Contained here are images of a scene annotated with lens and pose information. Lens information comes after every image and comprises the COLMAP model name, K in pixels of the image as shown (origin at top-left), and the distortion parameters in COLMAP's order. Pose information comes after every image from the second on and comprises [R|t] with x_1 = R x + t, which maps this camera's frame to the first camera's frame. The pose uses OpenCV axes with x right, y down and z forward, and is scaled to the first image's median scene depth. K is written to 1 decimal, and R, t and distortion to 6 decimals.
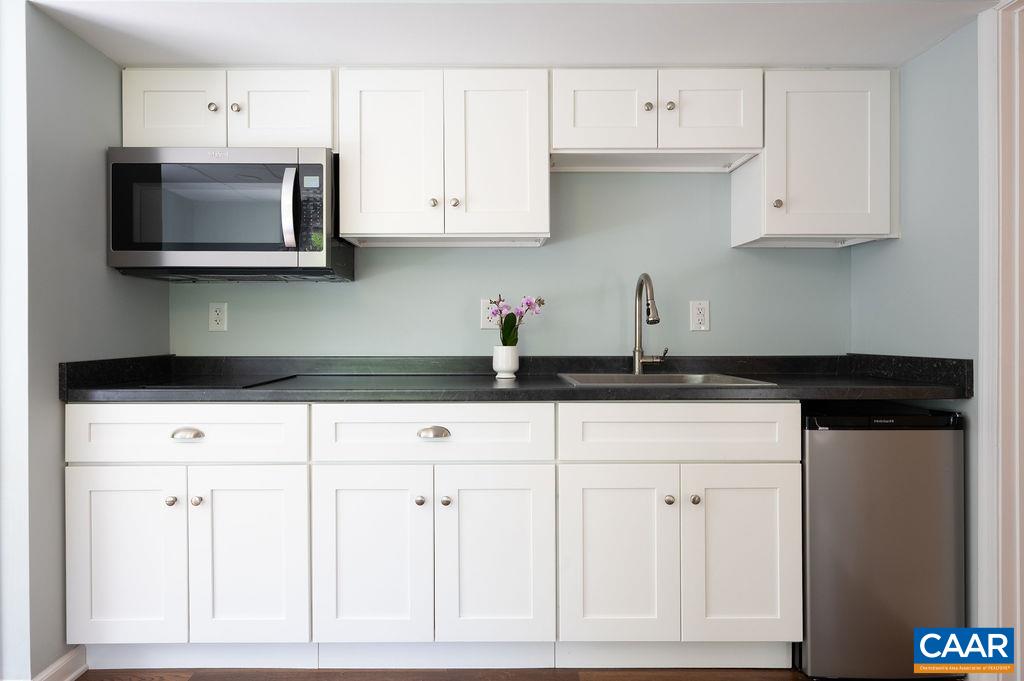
lens RADIAL K [[595.6, 0, 511.1], [0, 595.6, 348.9], [0, 0, 1]] dist [-0.018672, 0.001172]
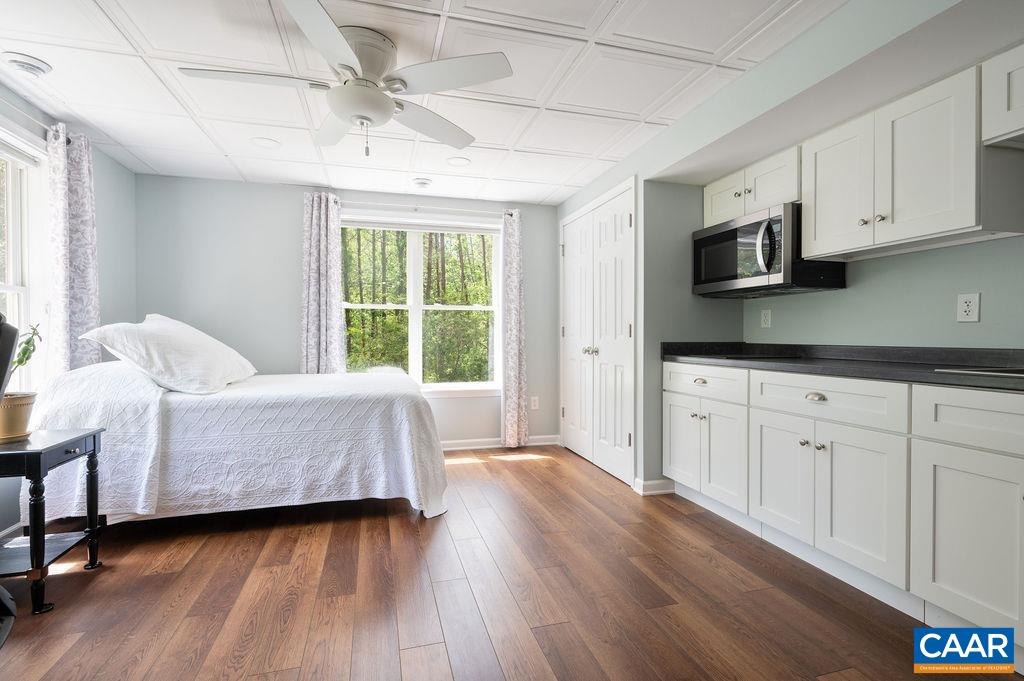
lens RADIAL K [[485.9, 0, 512.0], [0, 485.9, 340.5], [0, 0, 1]] dist [0.000990, 0.000233]
pose [[0.260726, 0.012612, -0.965330, 0.699280], [-0.005843, 0.999917, 0.011486, -0.000813], [0.965395, 0.002646, 0.260778, 0.009149]]
